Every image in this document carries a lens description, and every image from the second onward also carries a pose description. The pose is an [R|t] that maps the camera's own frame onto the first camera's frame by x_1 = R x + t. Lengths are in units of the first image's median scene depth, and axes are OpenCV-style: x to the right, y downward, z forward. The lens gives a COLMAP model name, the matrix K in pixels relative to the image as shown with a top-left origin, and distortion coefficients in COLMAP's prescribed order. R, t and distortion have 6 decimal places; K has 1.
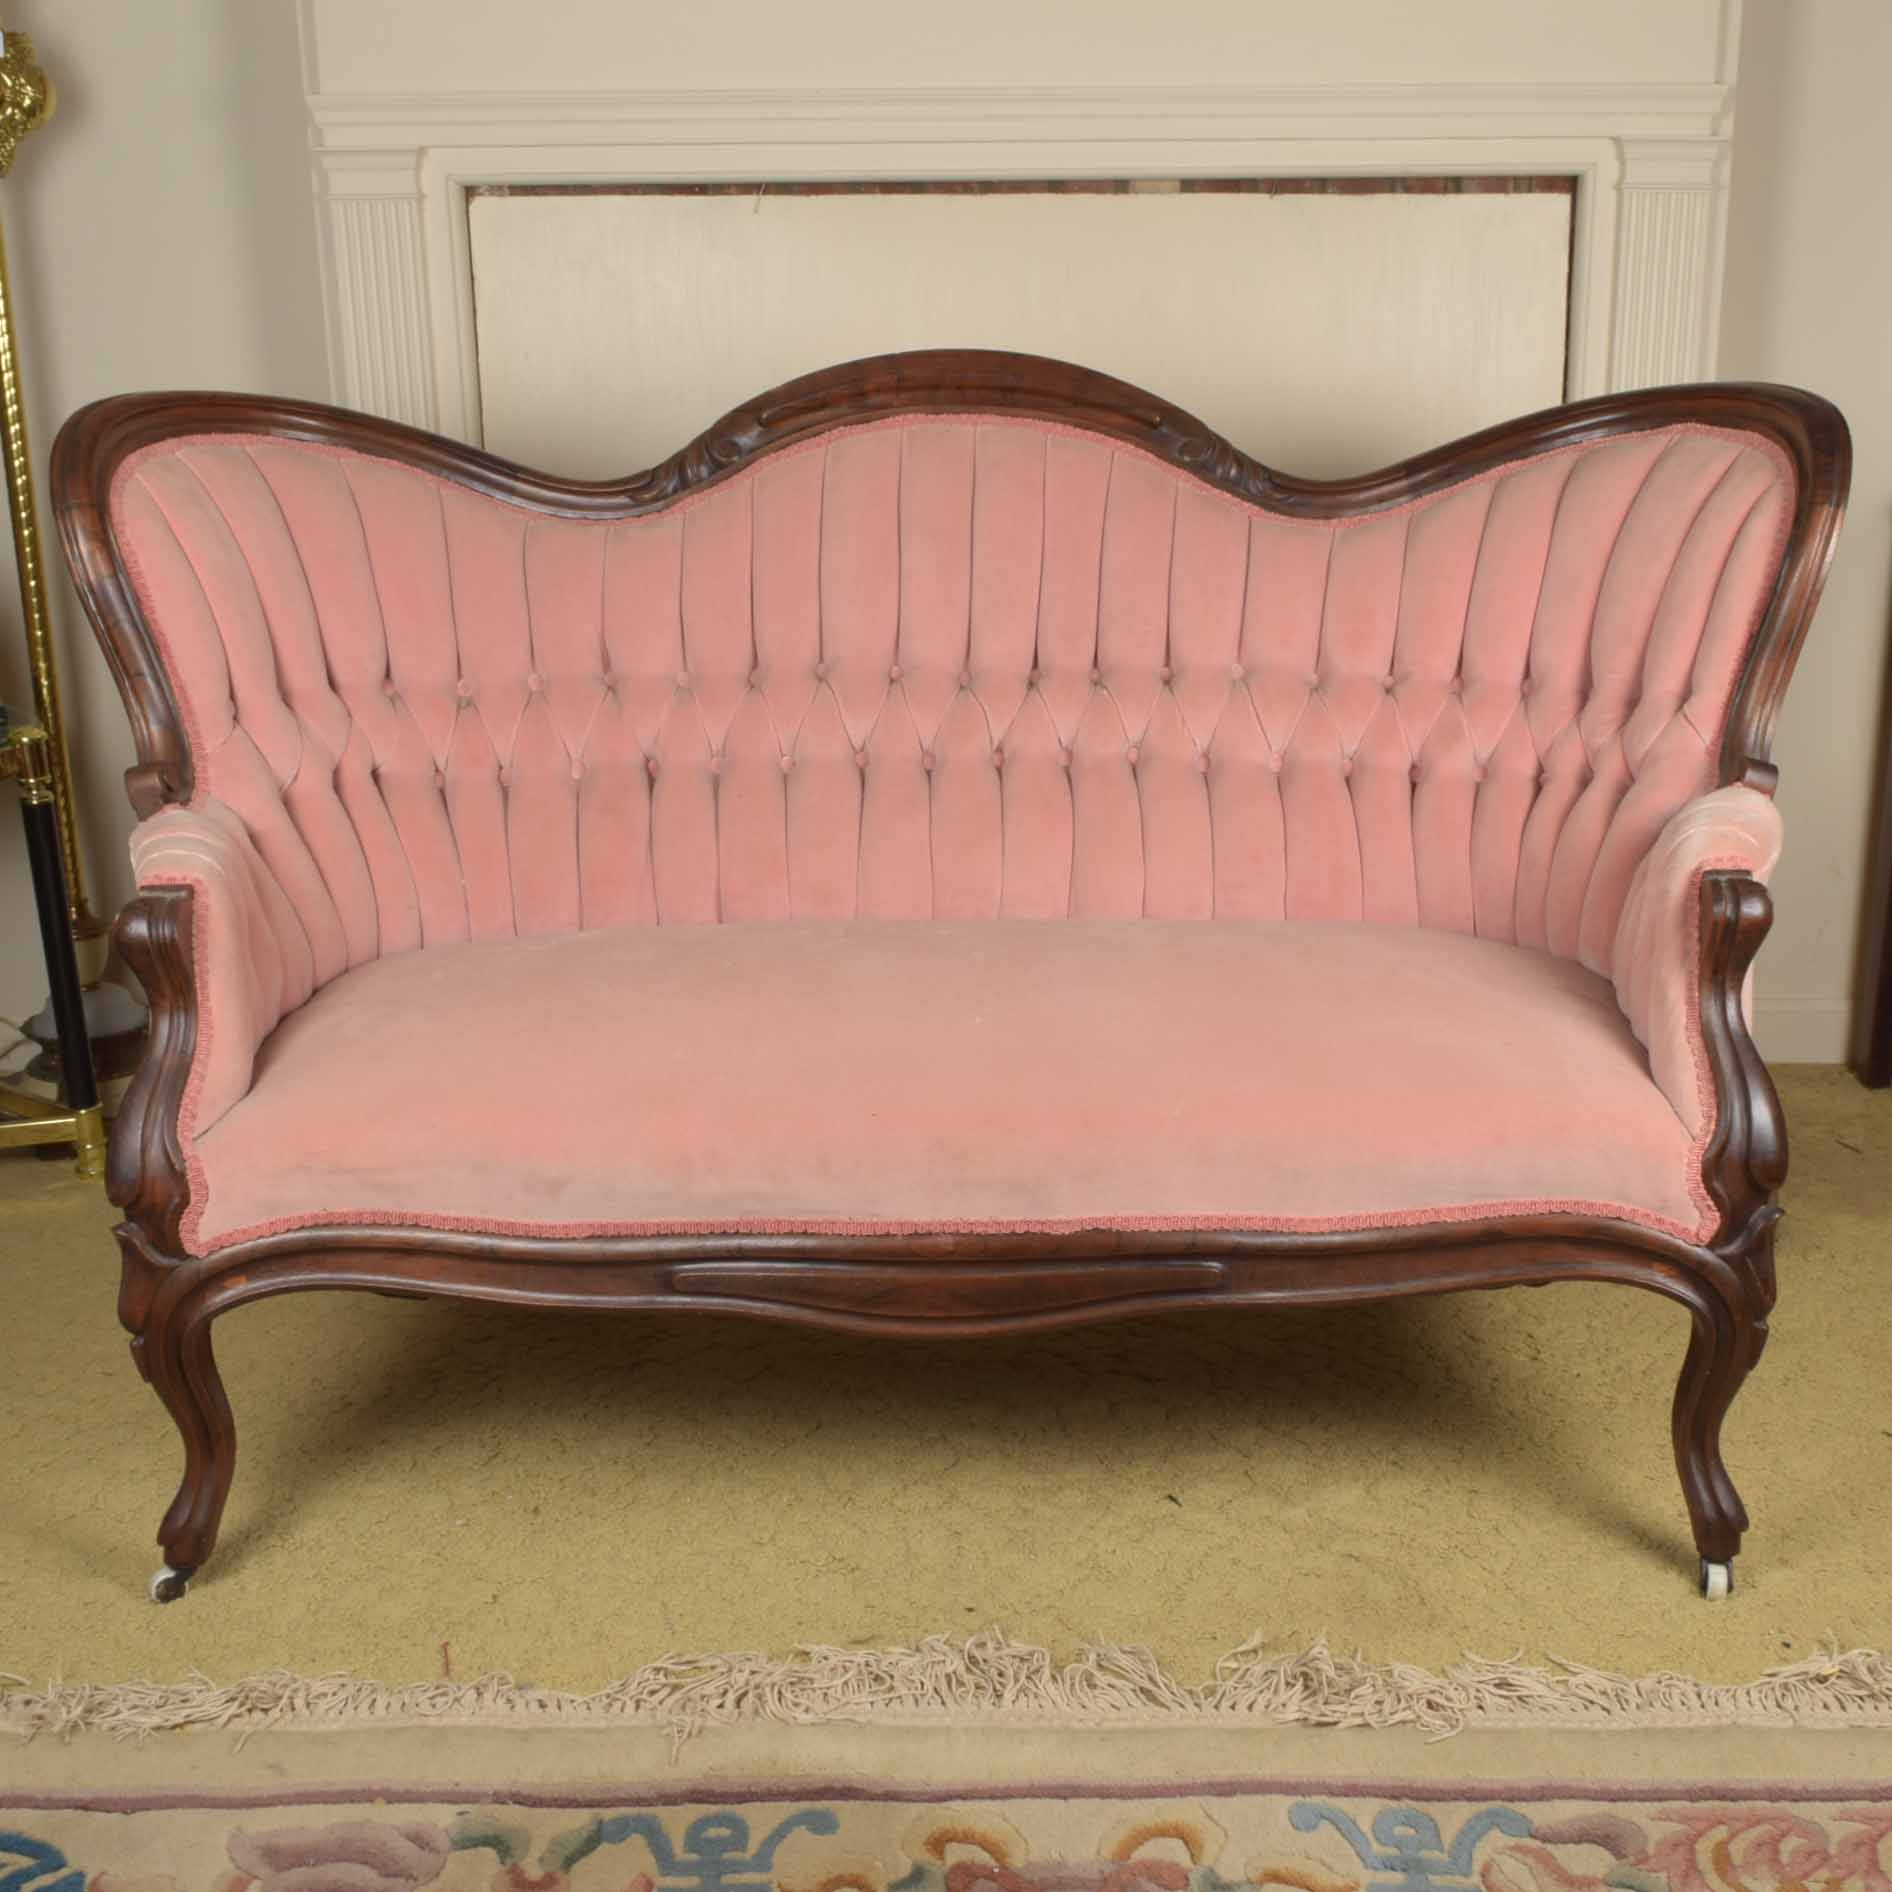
lens RADIAL K [[2123.9, 0, 946.0], [0, 2123.9, 946.0], [0, 0, 1]] dist [-0.013990, -0.003434]
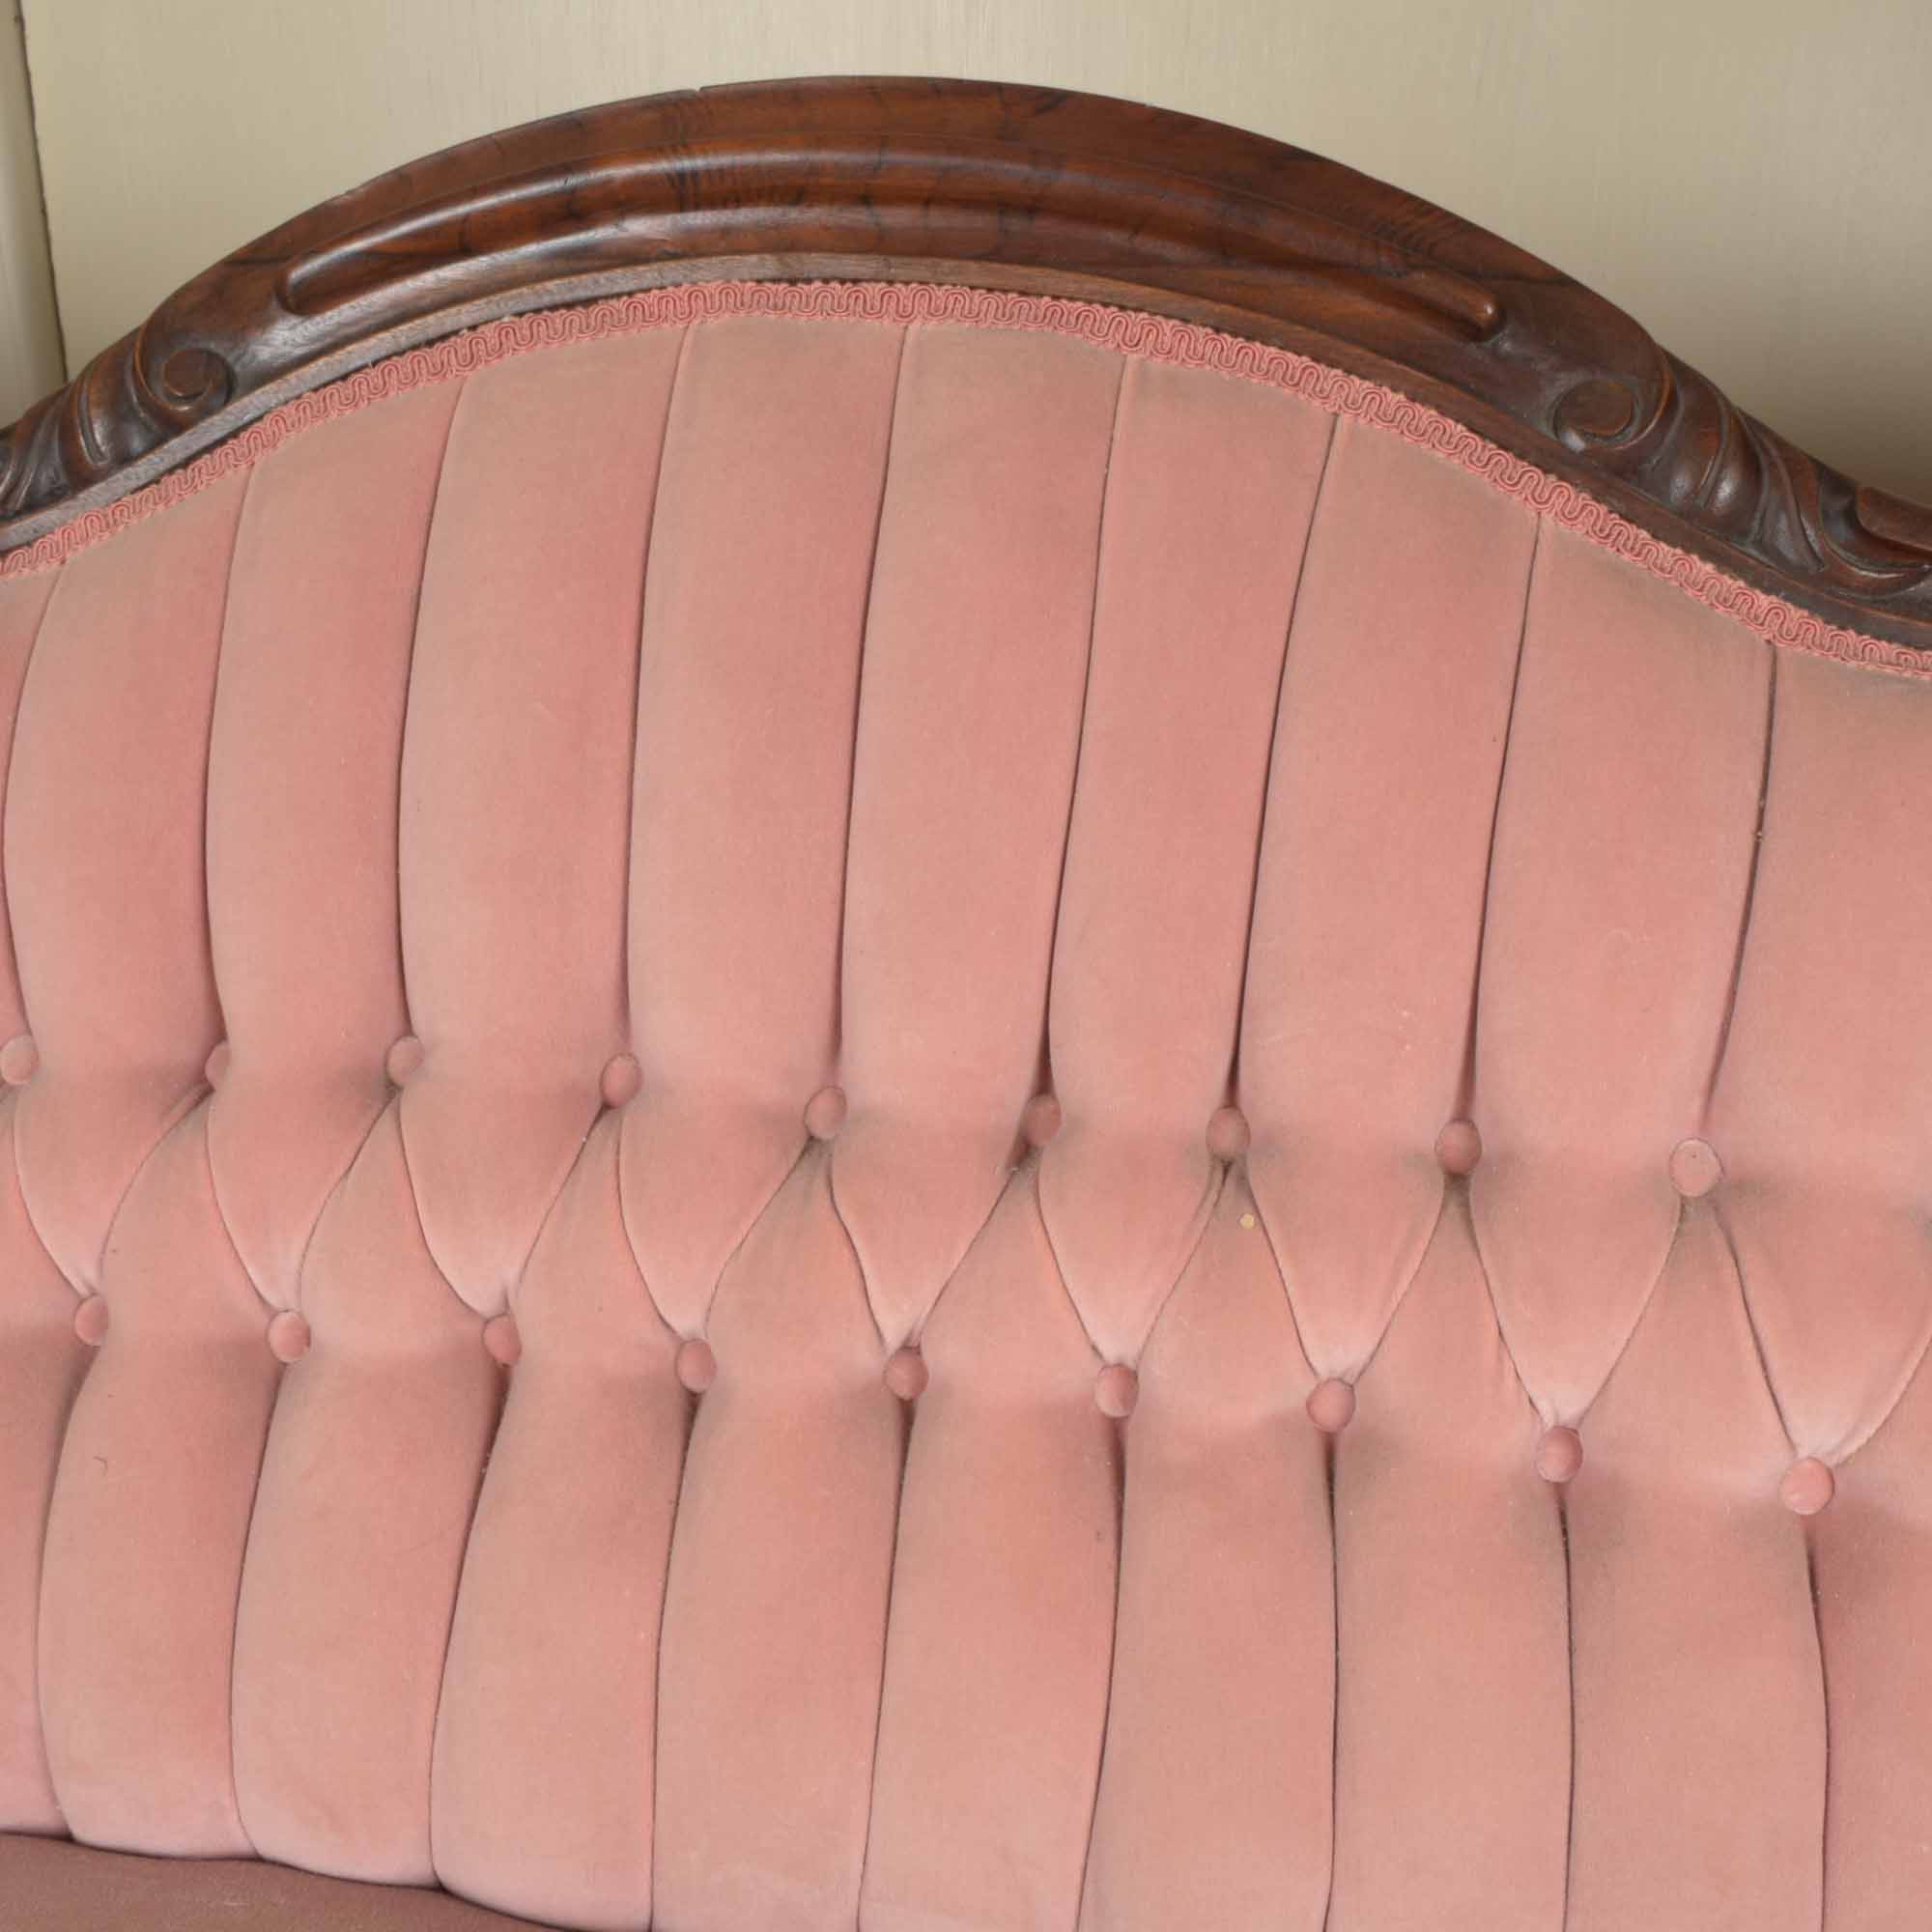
lens RADIAL K [[2168.8, 0, 966.0], [0, 2168.8, 966.0], [0, 0, 1]] dist [-0.013990, -0.003434]
pose [[0.988649, 0.061137, -0.137242, 0.075100], [-0.051576, 0.996057, 0.072181, -0.174883], [0.141114, -0.064283, 0.987904, 0.683466]]
